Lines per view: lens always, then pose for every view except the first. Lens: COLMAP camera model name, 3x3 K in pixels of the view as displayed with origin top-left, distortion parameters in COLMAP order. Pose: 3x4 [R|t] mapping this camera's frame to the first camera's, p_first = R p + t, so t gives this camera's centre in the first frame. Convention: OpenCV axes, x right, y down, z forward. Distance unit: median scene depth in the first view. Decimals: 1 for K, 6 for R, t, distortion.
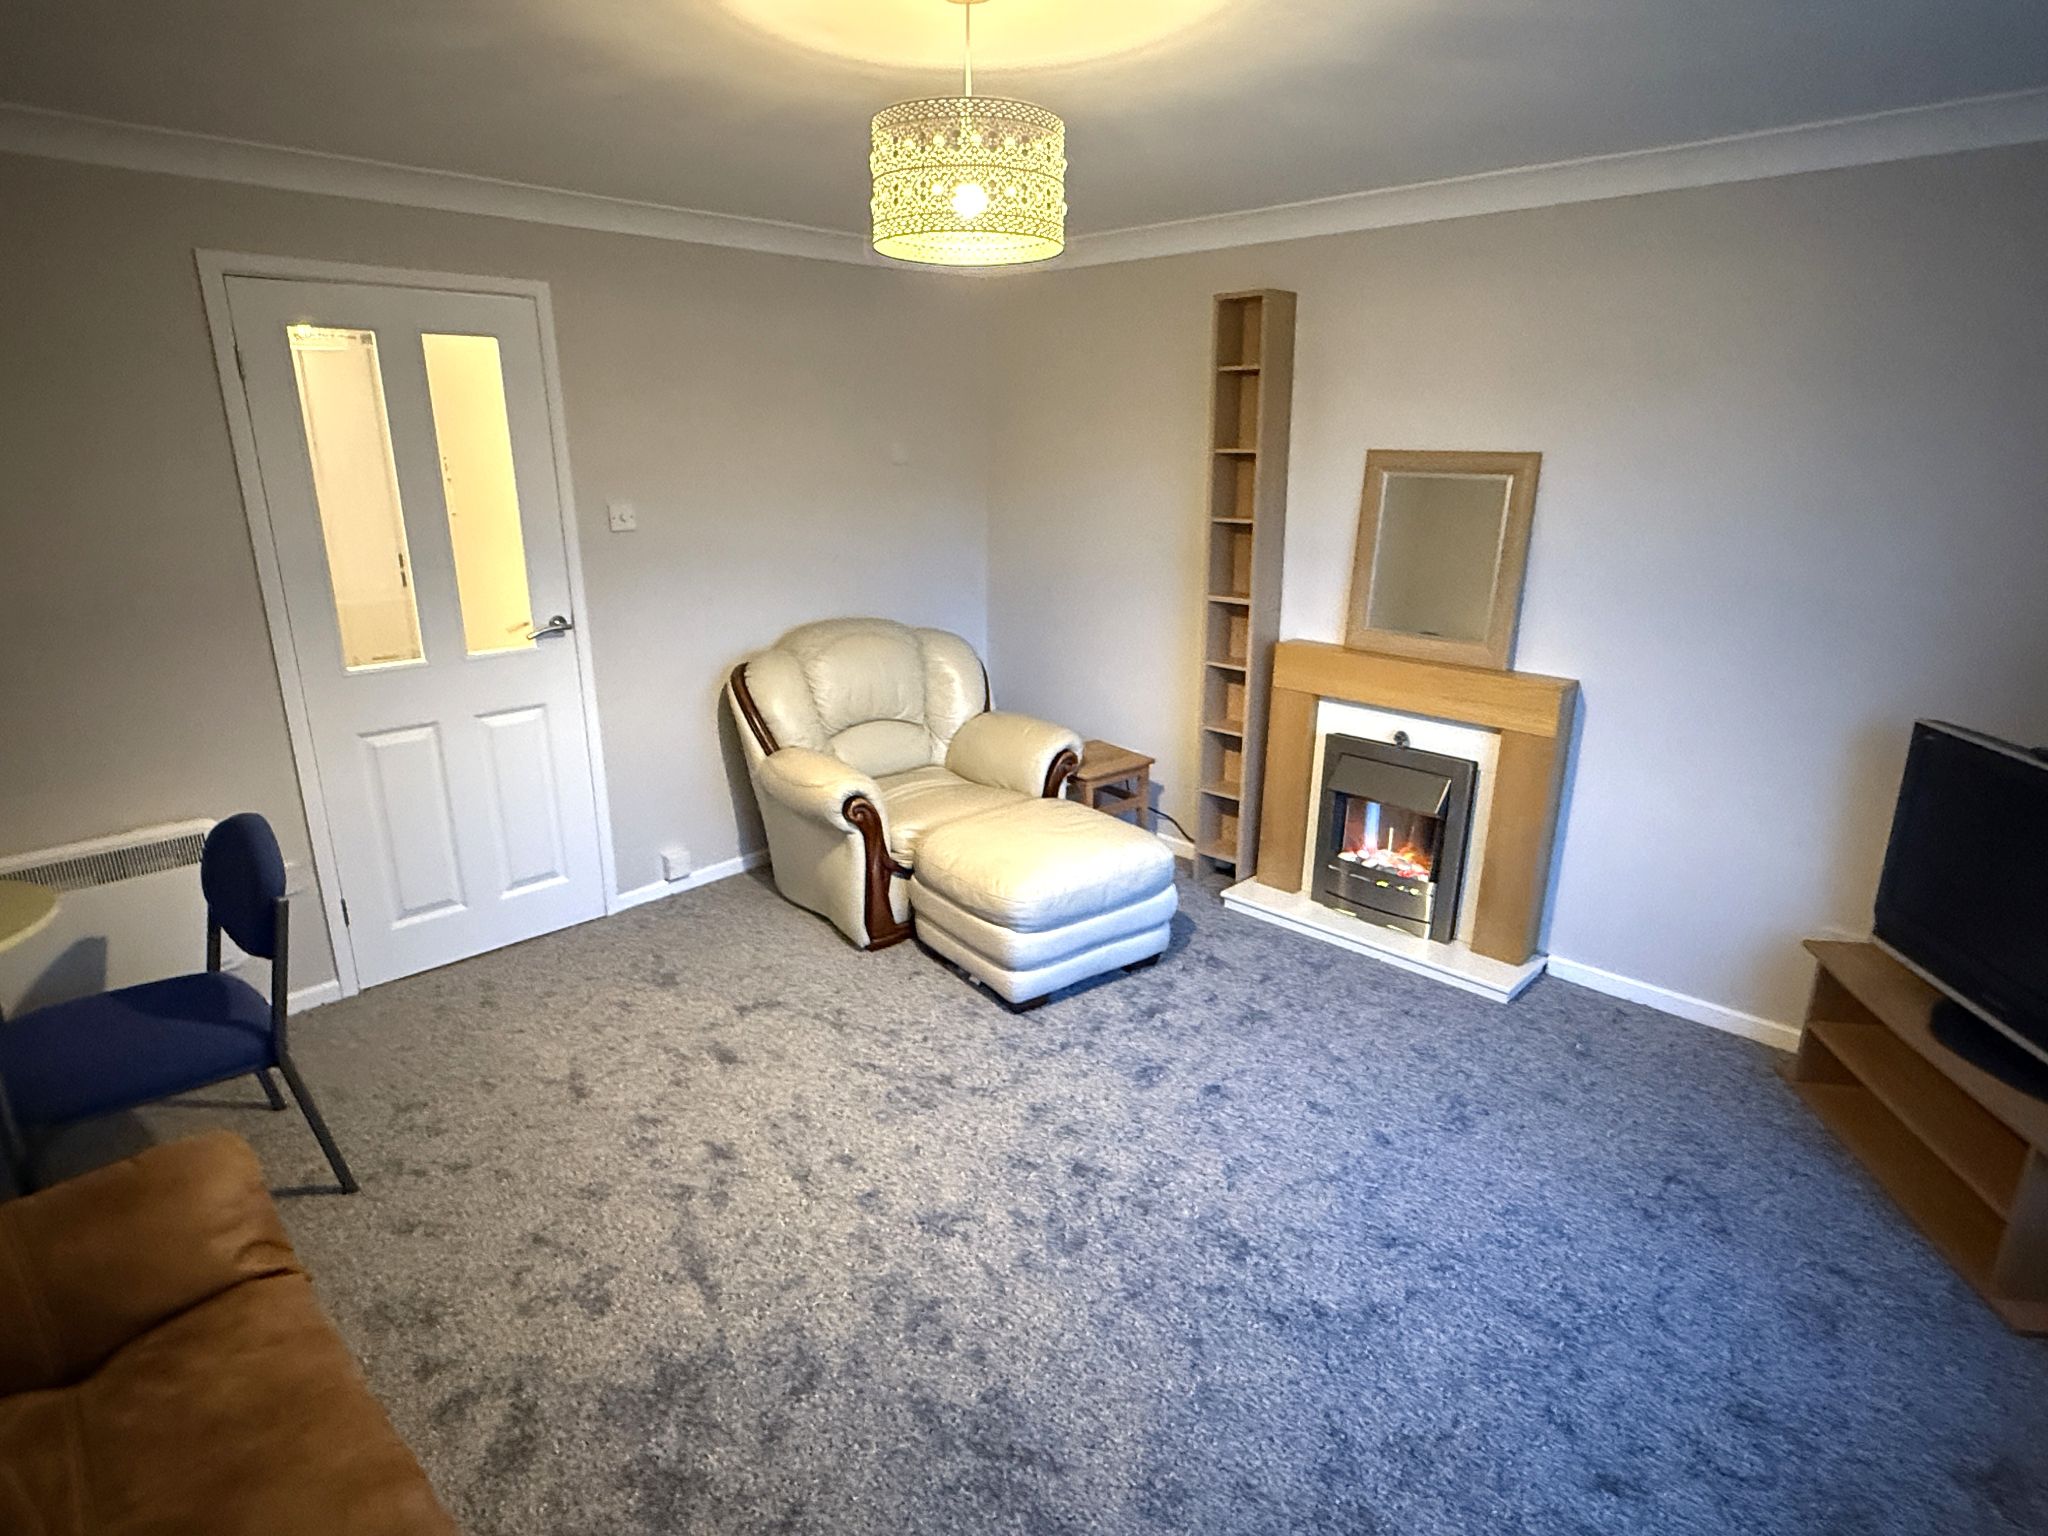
lens RADIAL K [[1105.6, 0, 1014.4], [0, 1105.6, 764.8], [0, 0, 1]] dist [0.003495, -0.005307]
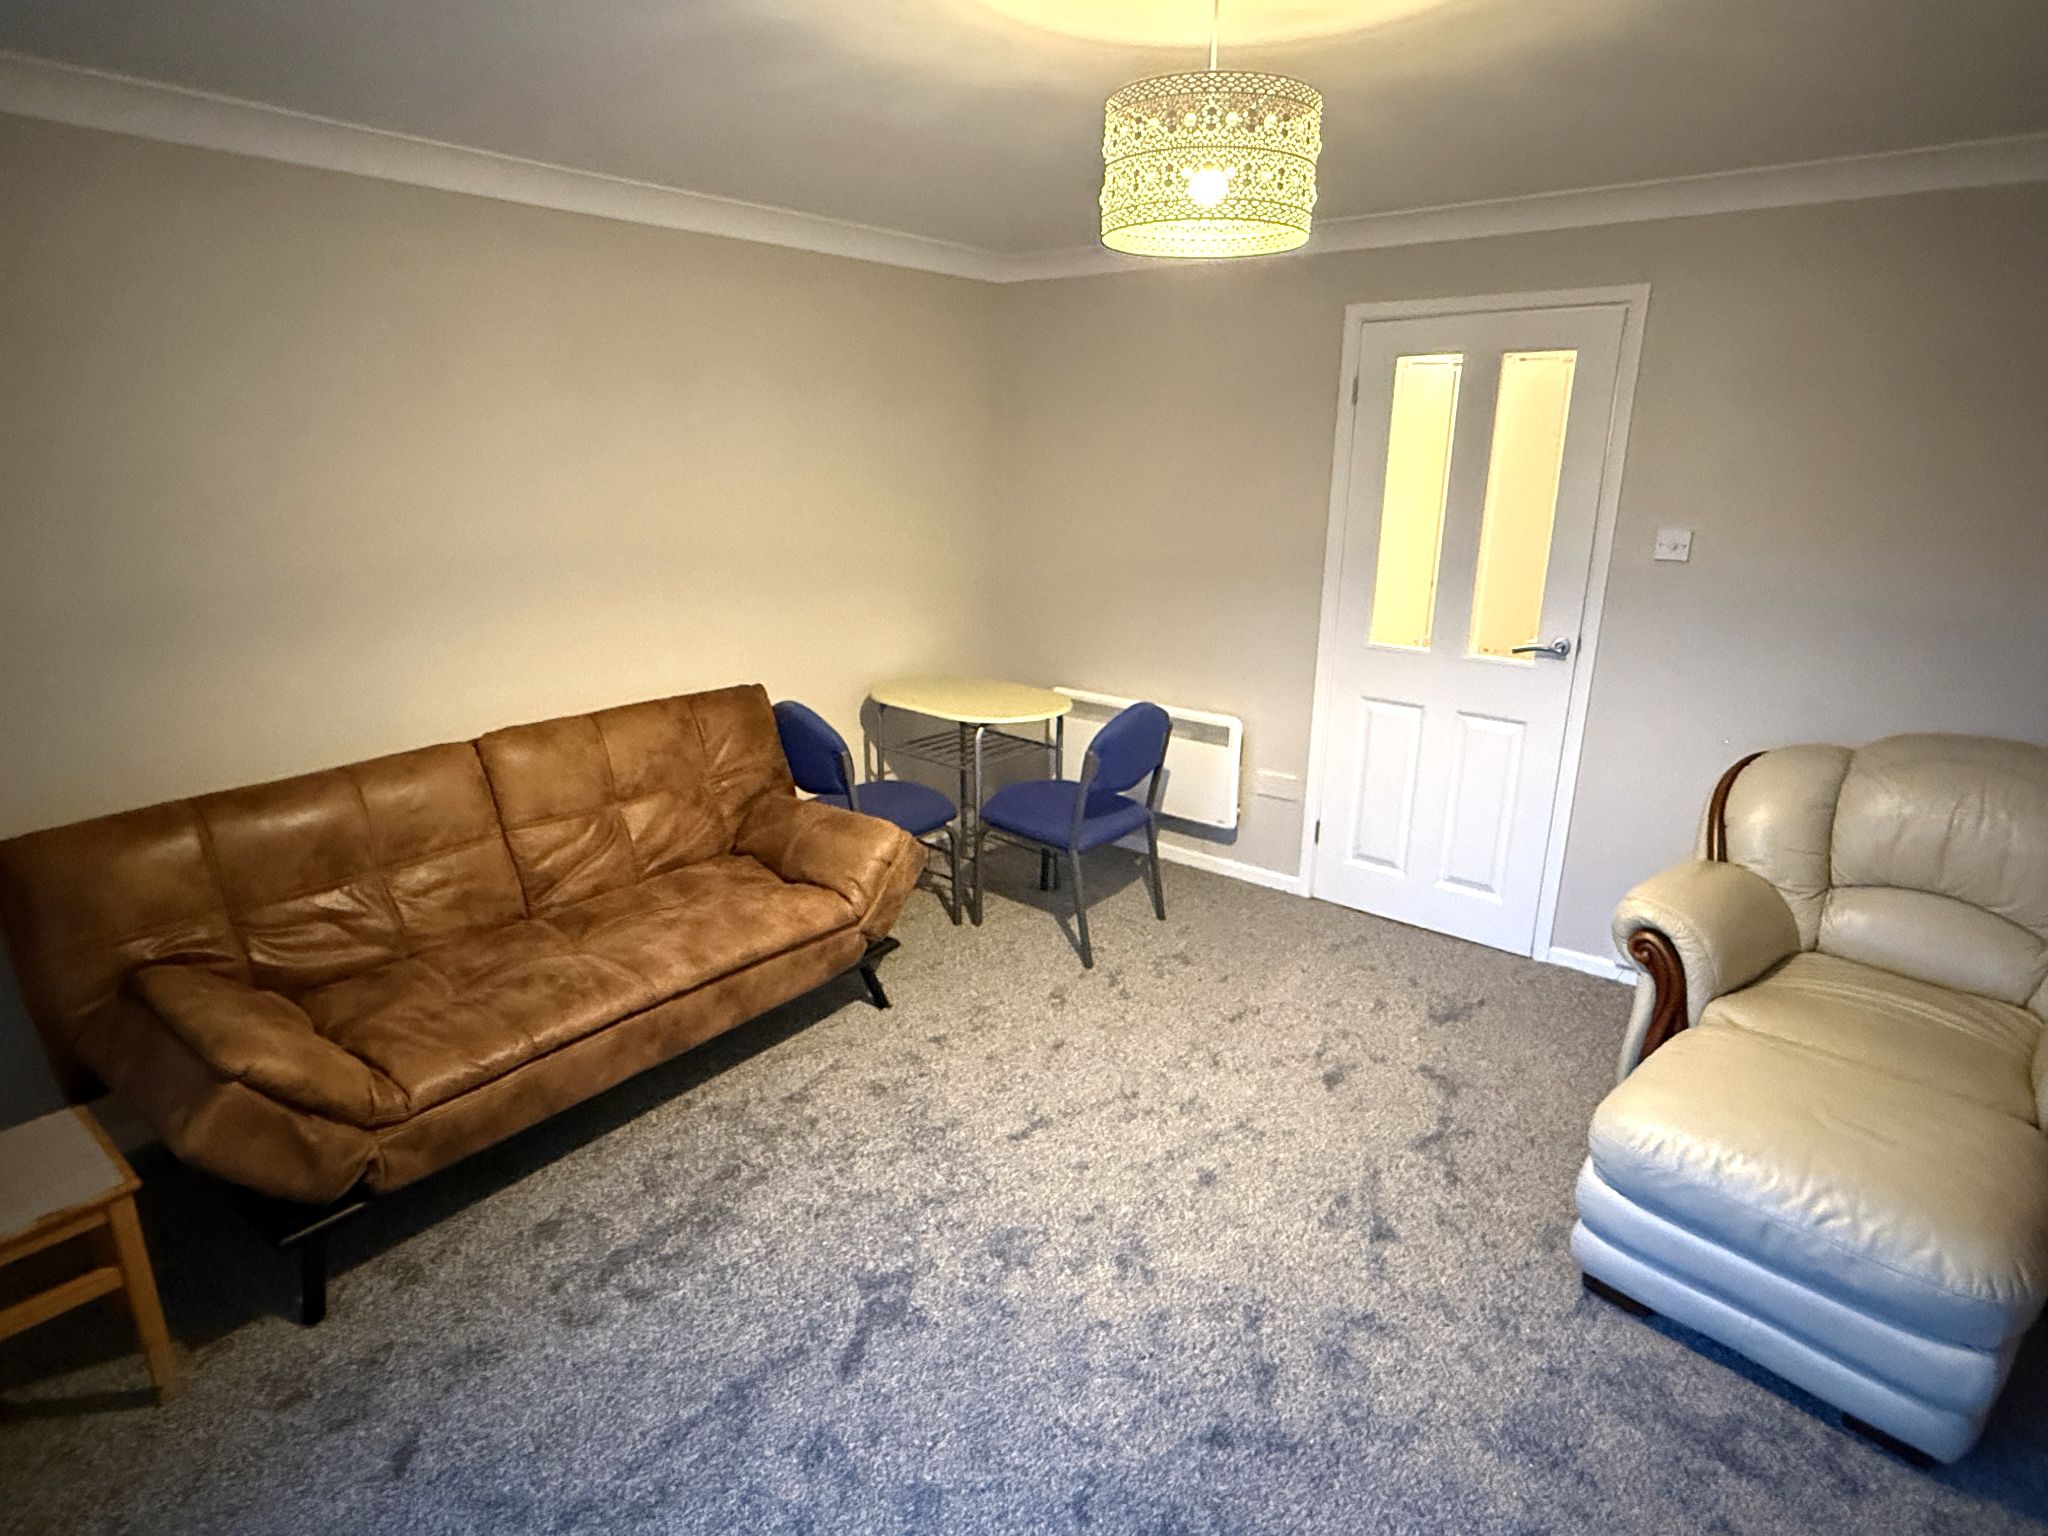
lens RADIAL K [[1105.6, 0, 1028.4], [0, 1105.6, 775.0], [0, 0, 1]] dist [0.003495, -0.005307]
pose [[0.101436, 0.288166, -0.952193, 0.513569], [-0.296105, 0.922496, 0.247635, -0.133497], [0.949754, 0.256830, 0.178902, 0.445171]]
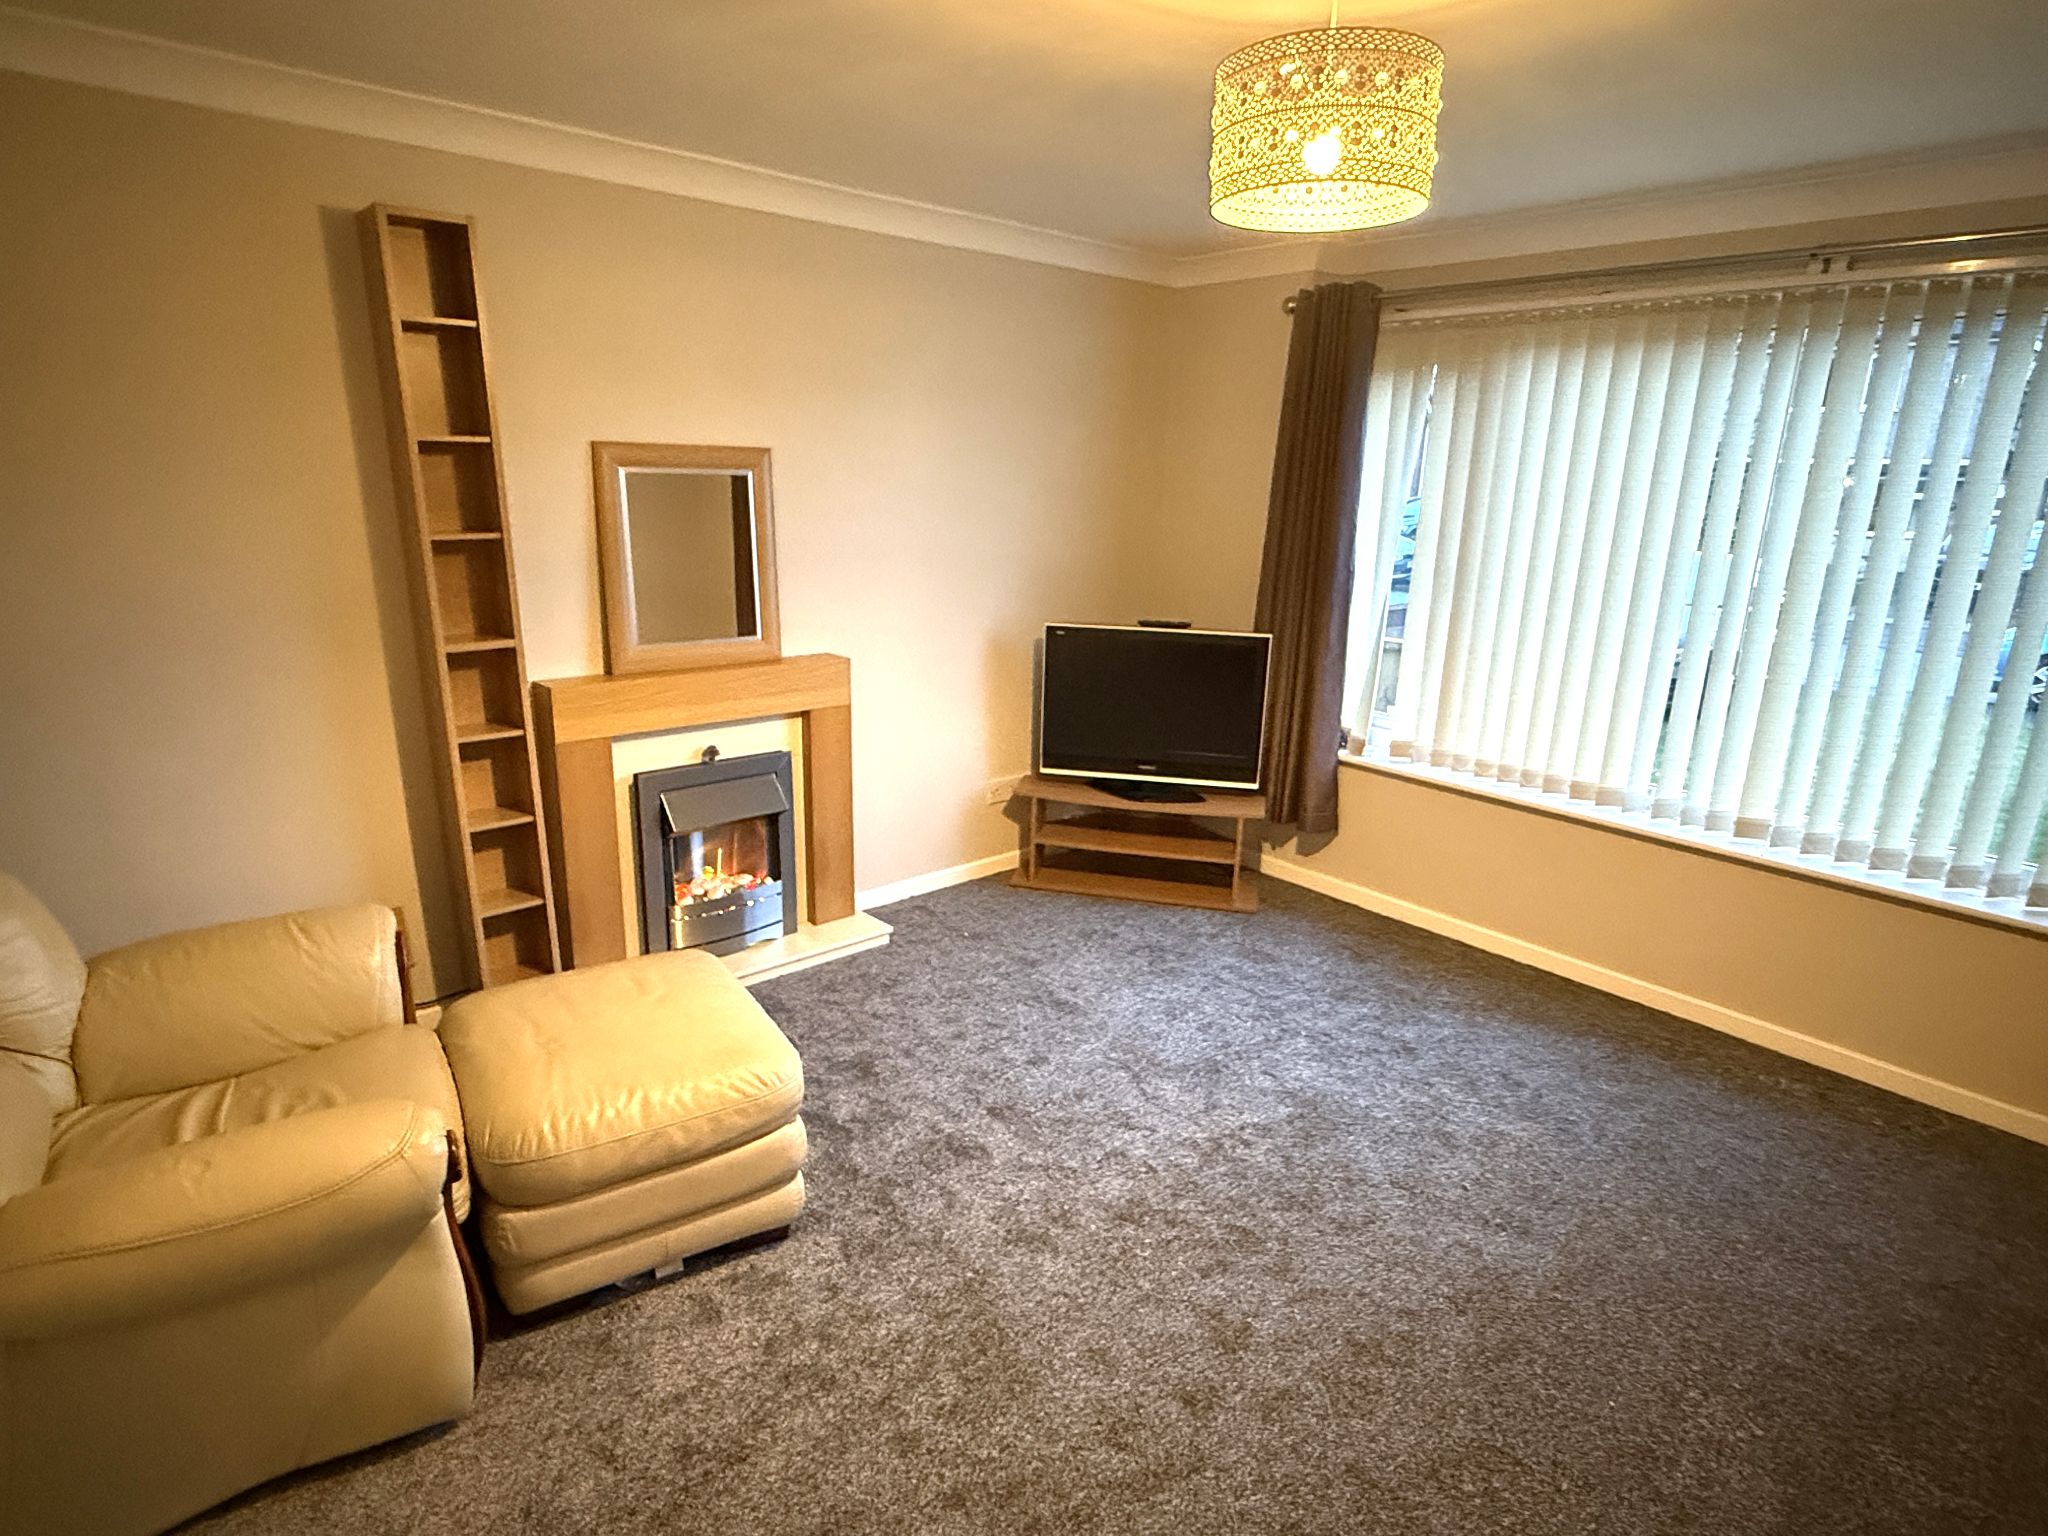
lens RADIAL K [[1105.6, 0, 1013.8], [0, 1105.6, 771.1], [0, 0, 1]] dist [0.003495, -0.005307]
pose [[0.081692, -0.266517, 0.960362, -0.560788], [0.261799, 0.935484, 0.237343, -0.174596], [-0.961659, 0.232032, 0.146196, 0.660577]]
